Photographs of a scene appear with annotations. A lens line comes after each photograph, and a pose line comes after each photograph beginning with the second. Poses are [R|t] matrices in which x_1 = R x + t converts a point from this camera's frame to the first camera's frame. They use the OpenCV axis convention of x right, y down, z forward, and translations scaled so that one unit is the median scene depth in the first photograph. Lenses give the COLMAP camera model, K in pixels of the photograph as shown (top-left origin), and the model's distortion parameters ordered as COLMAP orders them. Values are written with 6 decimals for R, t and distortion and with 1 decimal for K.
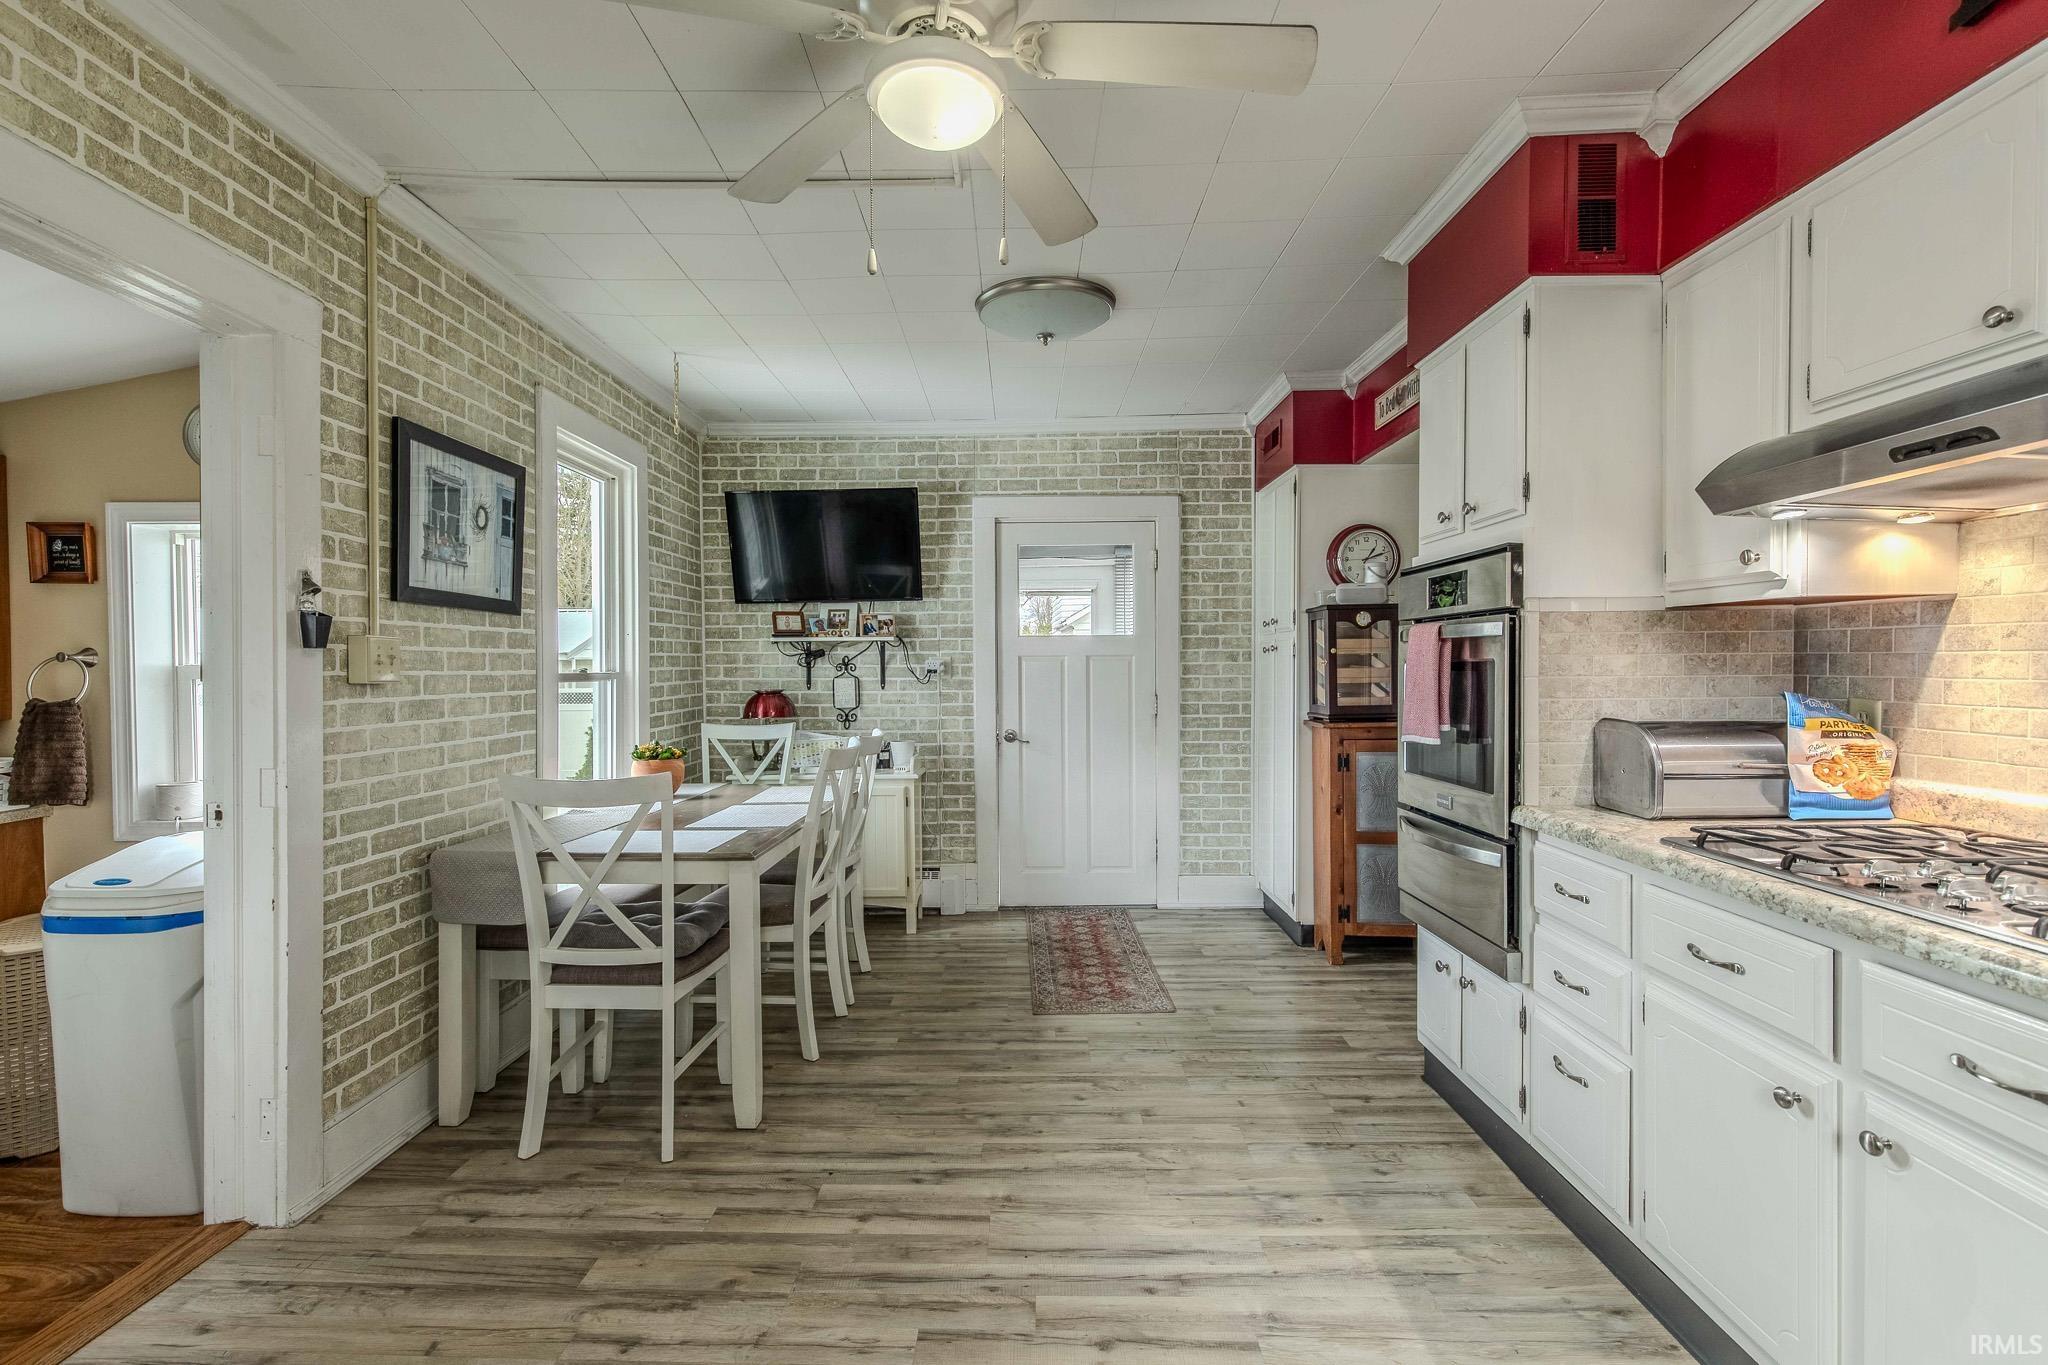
lens RADIAL K [[922.6, 0, 1011.8], [0, 922.6, 678.7], [0, 0, 1]] dist [0.004123, 0.000285]
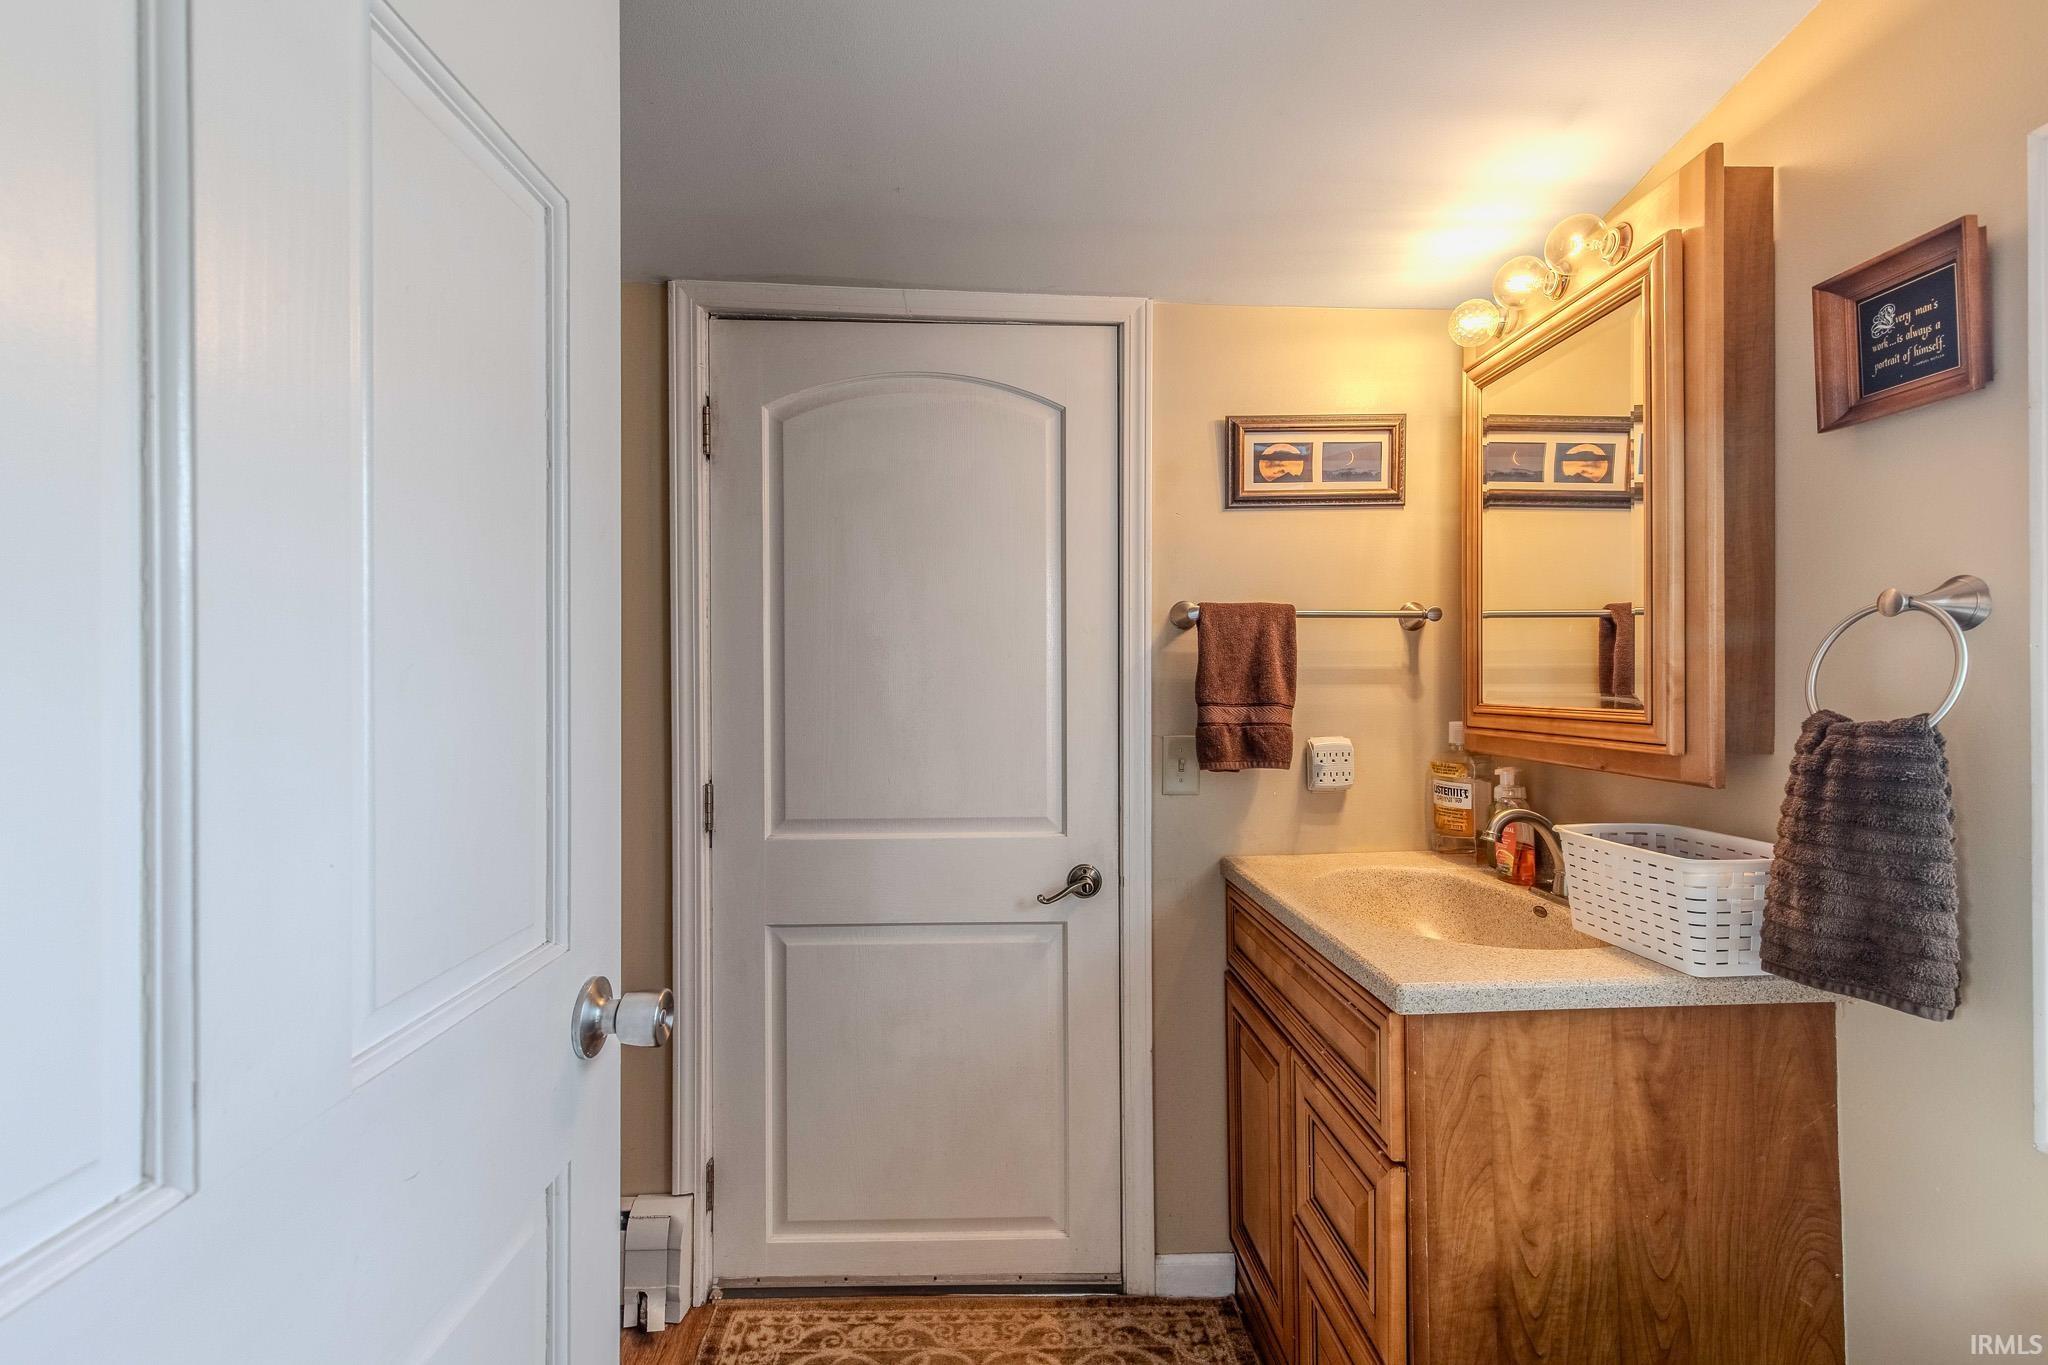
lens RADIAL K [[922.6, 0, 1013.9], [0, 922.6, 683.4], [0, 0, 1]] dist [0.004123, 0.000285]
pose [[0.051155, 0.002611, -0.998687, -0.556583], [-0.015272, 0.999882, 0.001832, 0.011269], [0.998574, 0.015158, 0.051188, 0.521595]]
